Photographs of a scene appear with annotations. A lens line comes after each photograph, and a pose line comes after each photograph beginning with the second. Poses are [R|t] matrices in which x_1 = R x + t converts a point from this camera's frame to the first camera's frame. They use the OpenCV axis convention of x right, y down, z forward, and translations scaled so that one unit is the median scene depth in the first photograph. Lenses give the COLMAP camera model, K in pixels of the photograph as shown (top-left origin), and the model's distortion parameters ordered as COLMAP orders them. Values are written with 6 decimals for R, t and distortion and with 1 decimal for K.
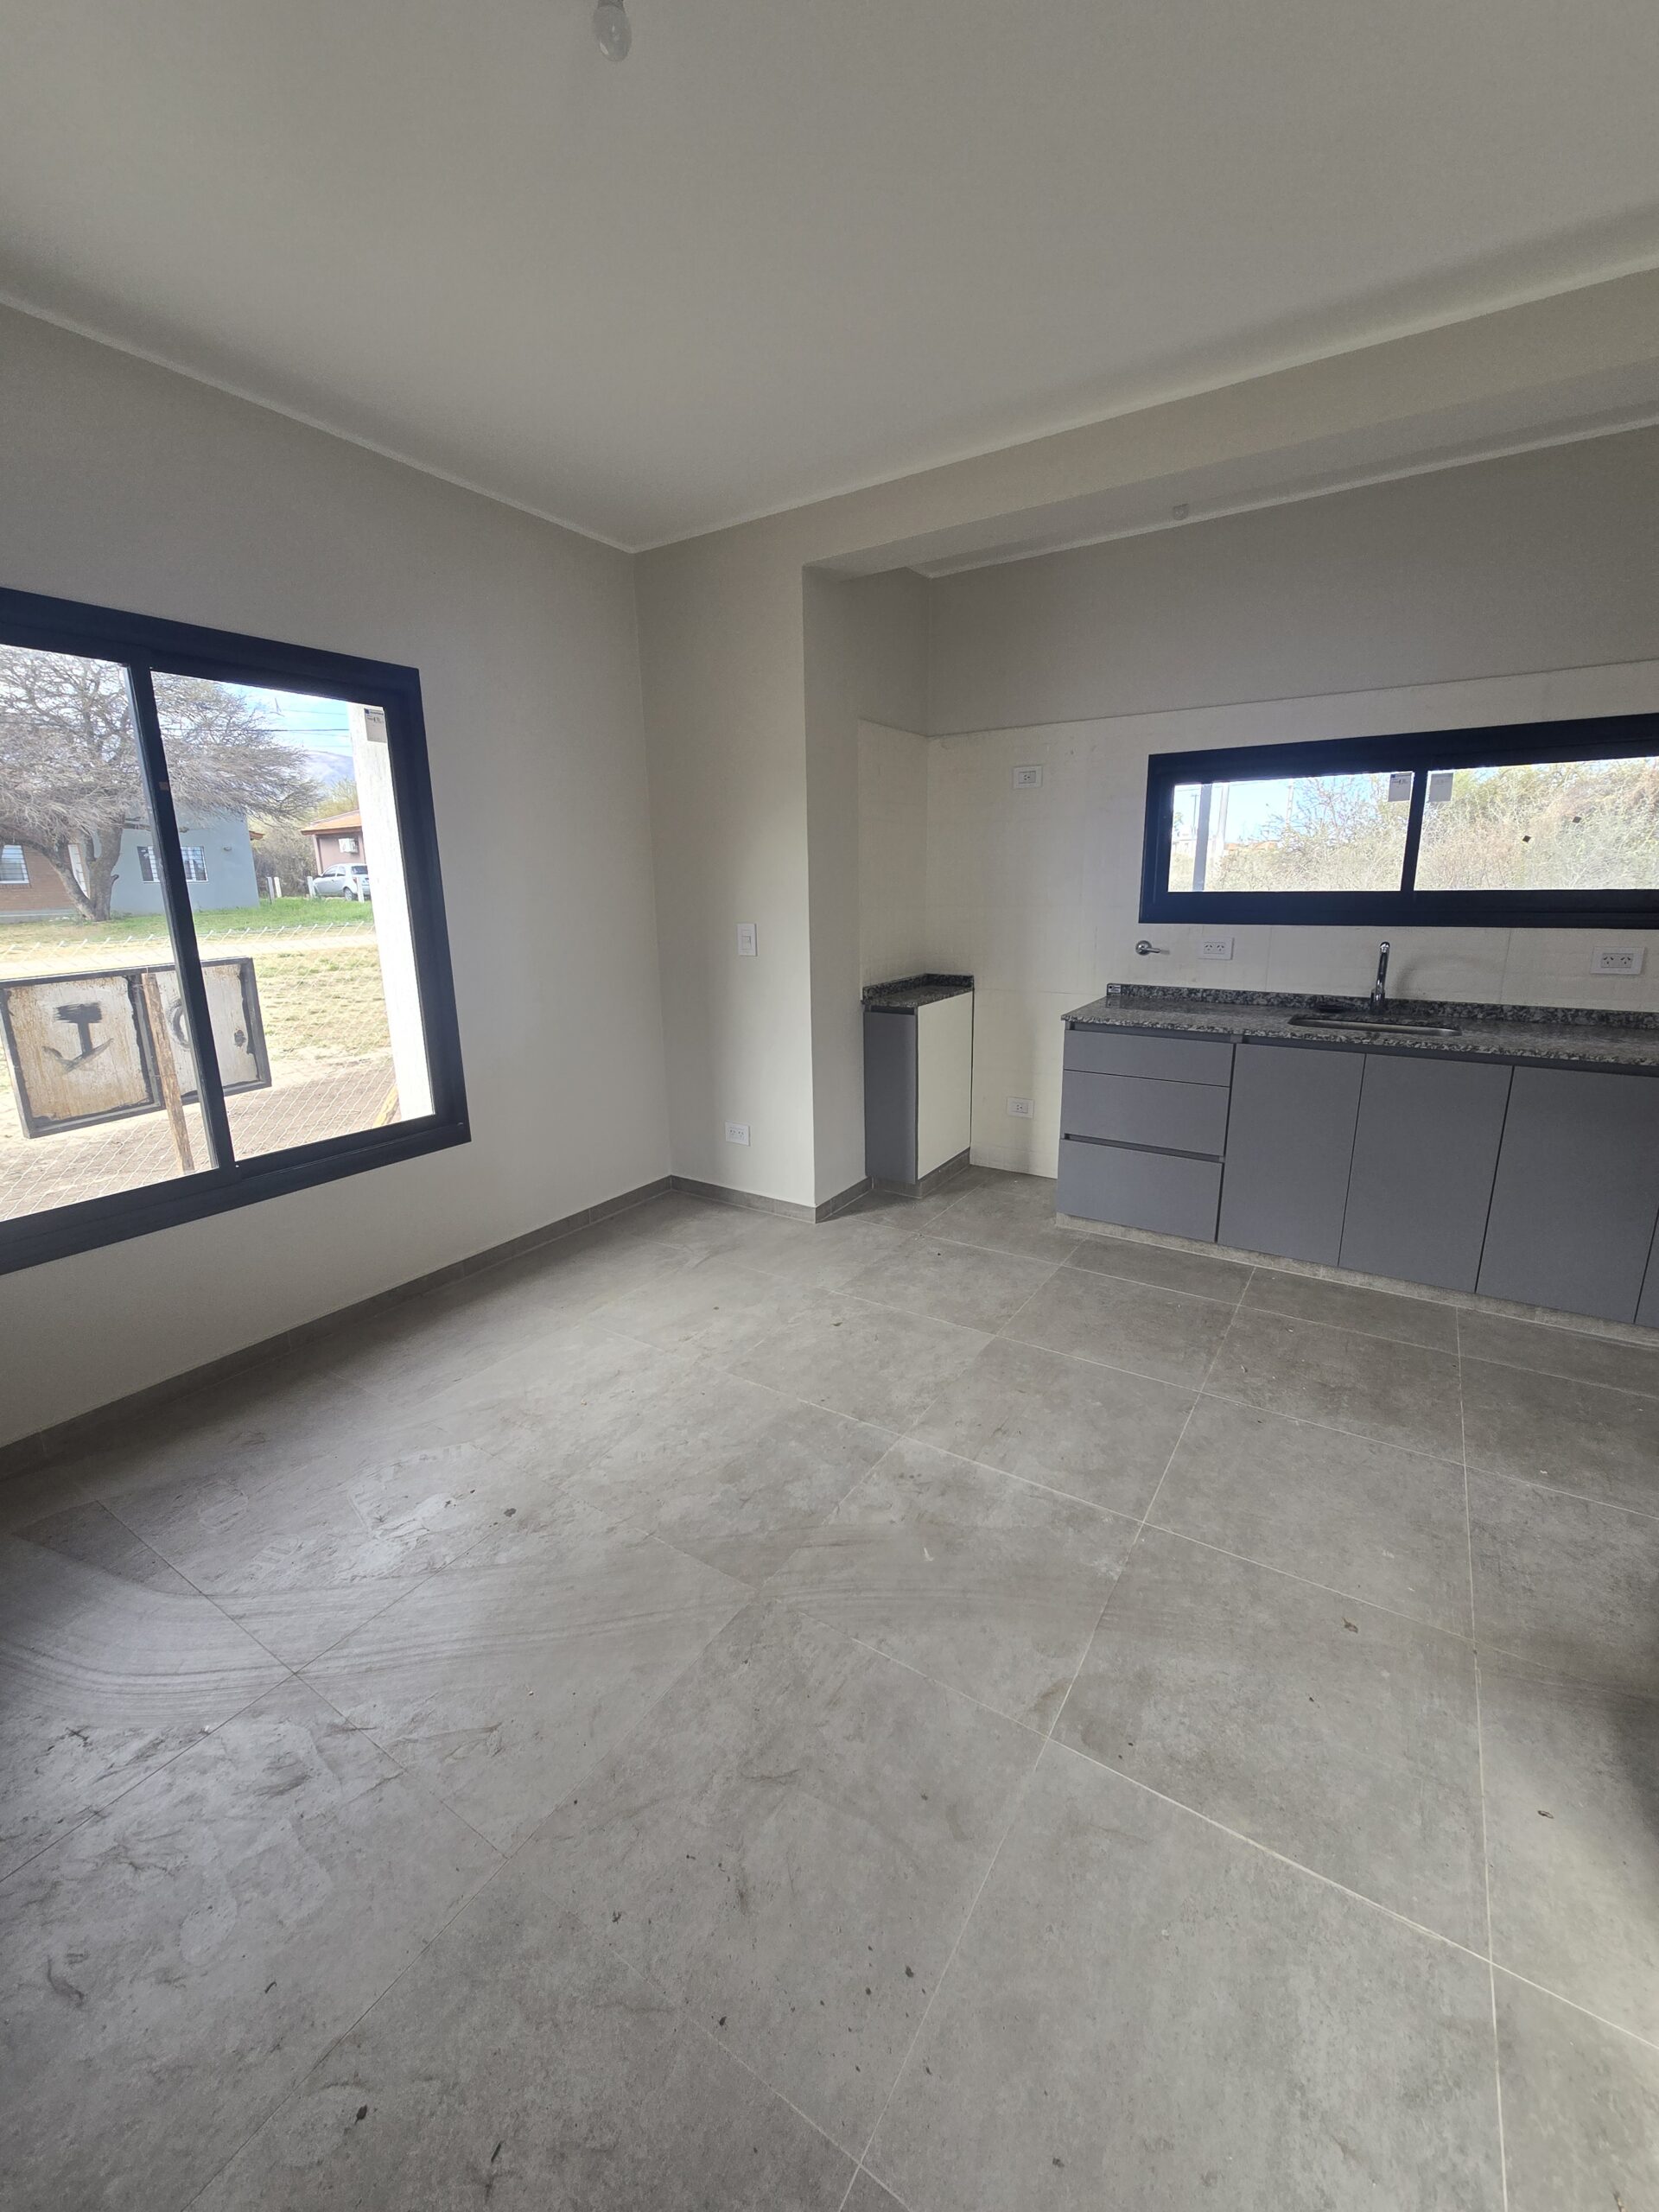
lens RADIAL K [[900.4, 0, 834.4], [0, 900.4, 1093.9], [0, 0, 1]] dist [-0.002847, -0.000052]
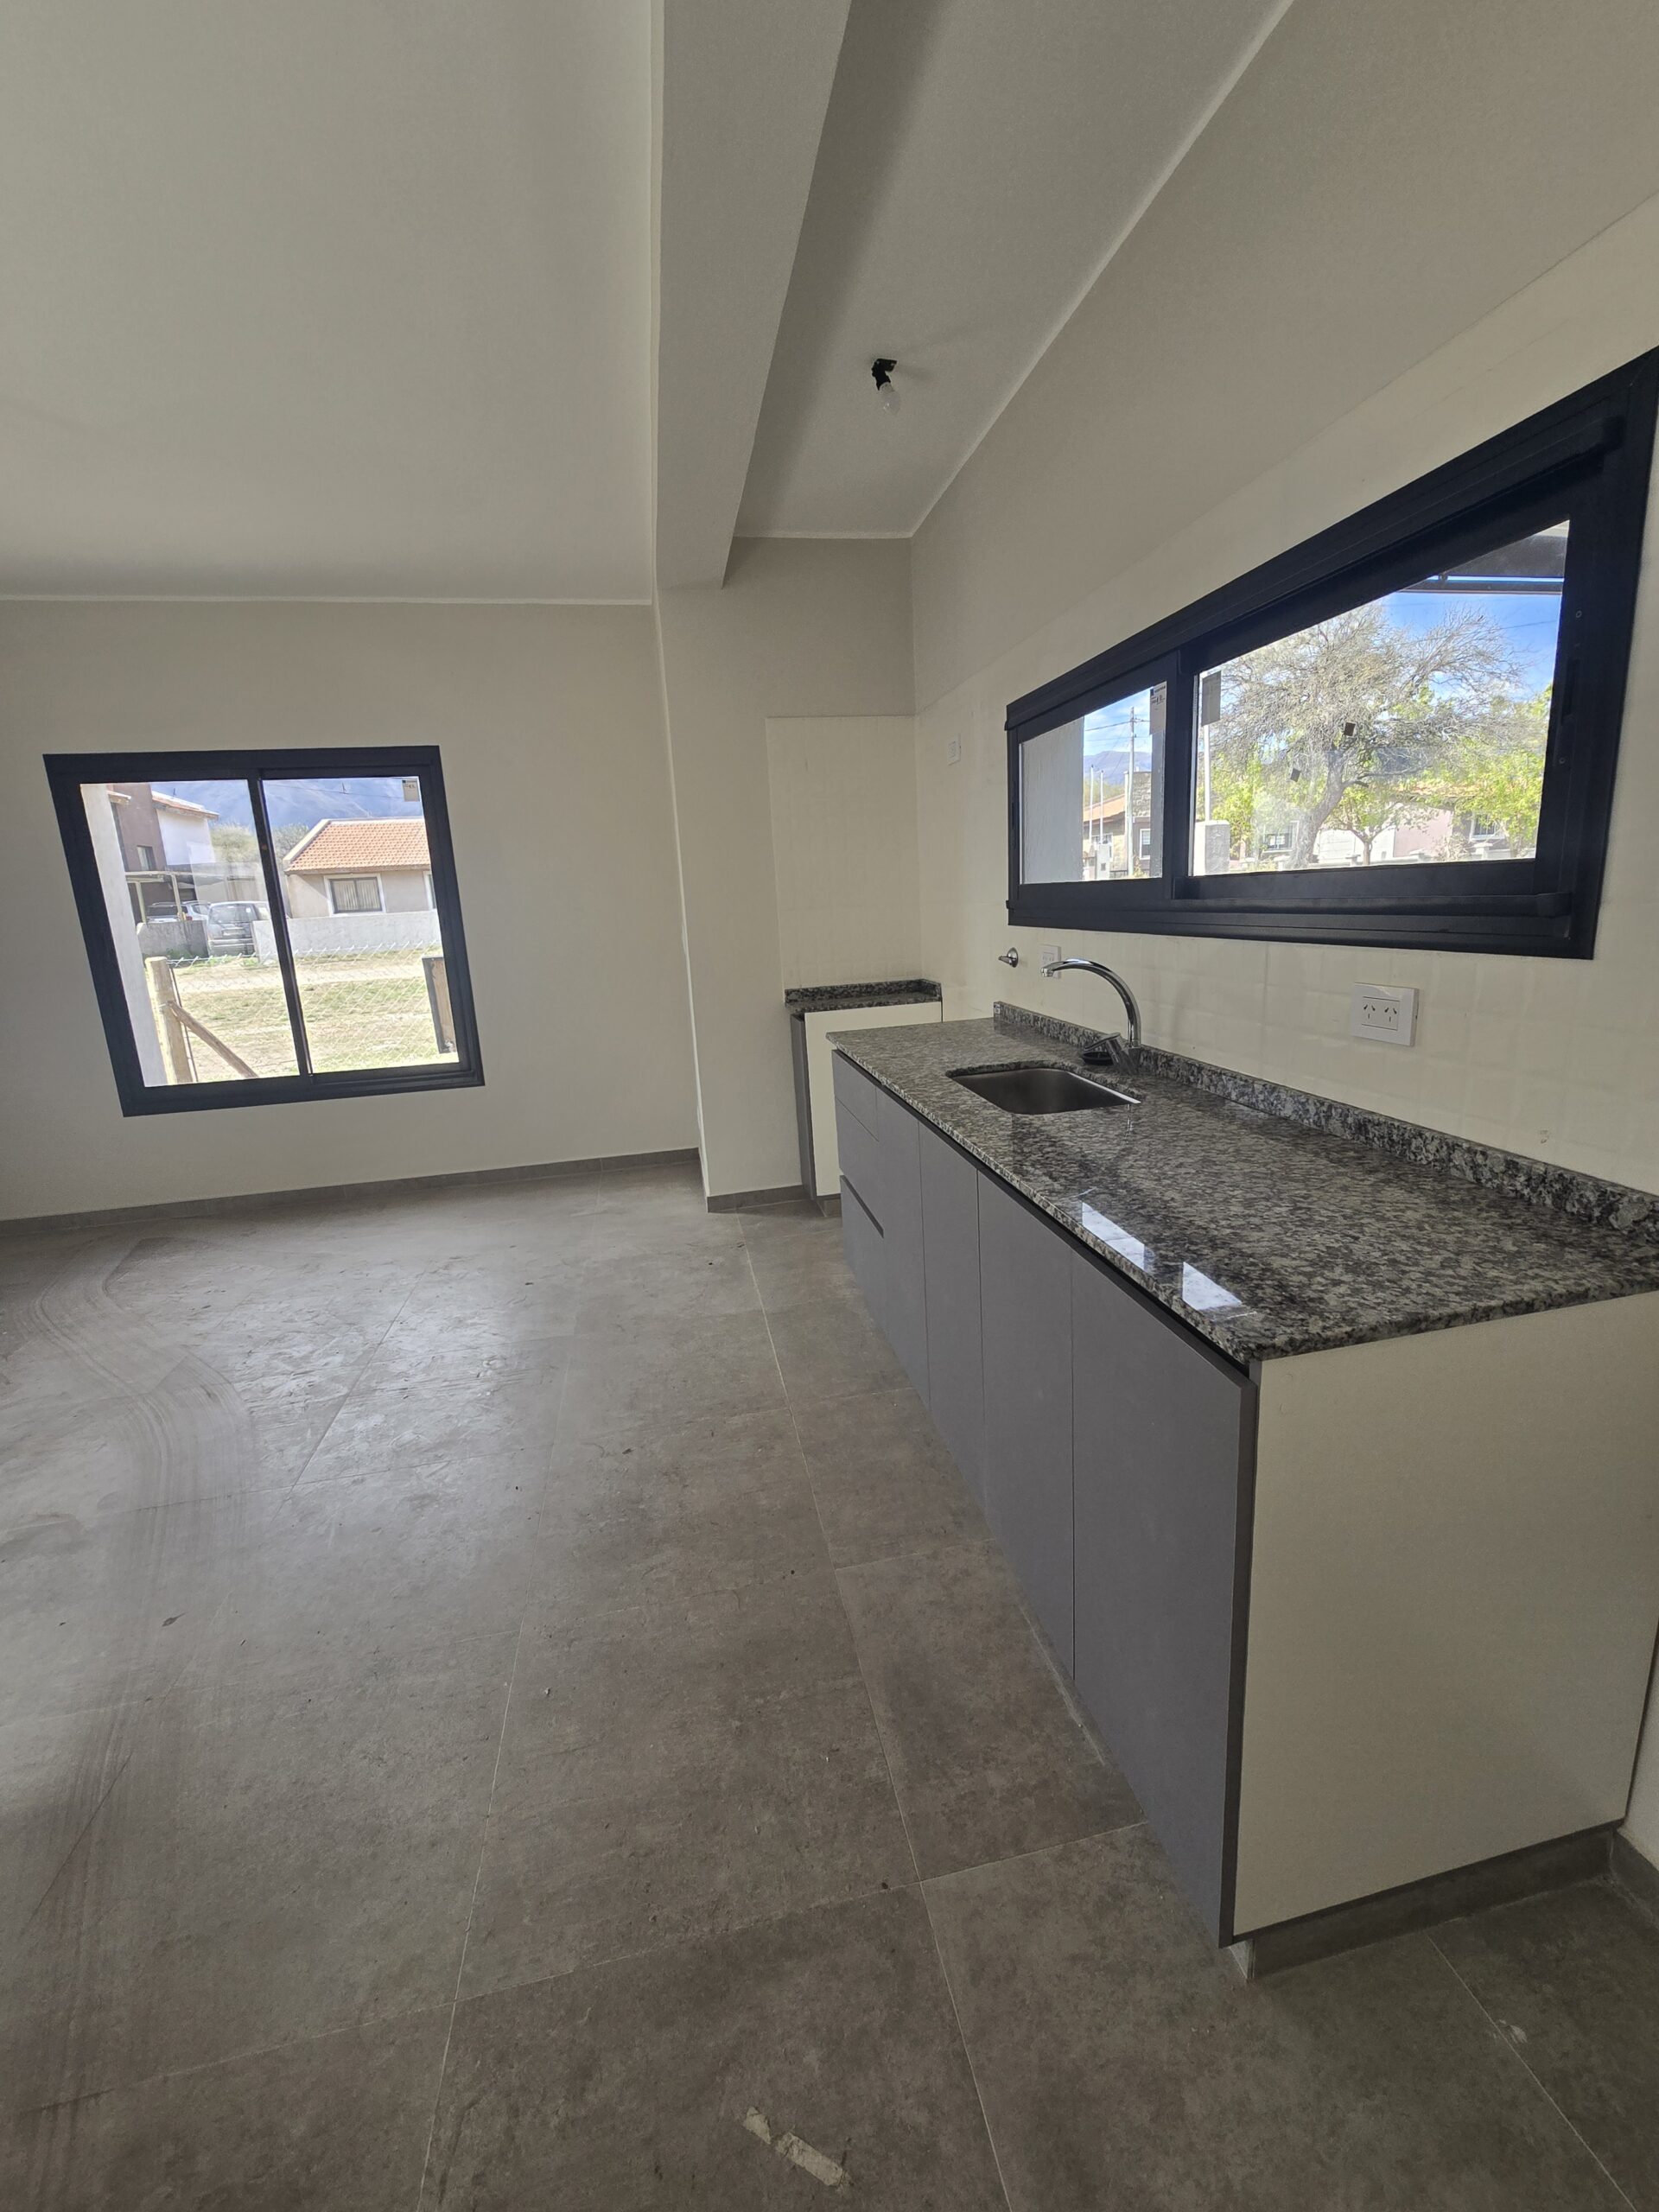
lens RADIAL K [[906.8, 0, 834.4], [0, 906.8, 1089.8], [0, 0, 1]] dist [-0.003561, -0.000131]
pose [[0.695174, 0.132345, -0.706554, 0.961760], [-0.126798, 0.990070, 0.060695, -0.094202], [0.707570, 0.047396, 0.705052, 0.425323]]
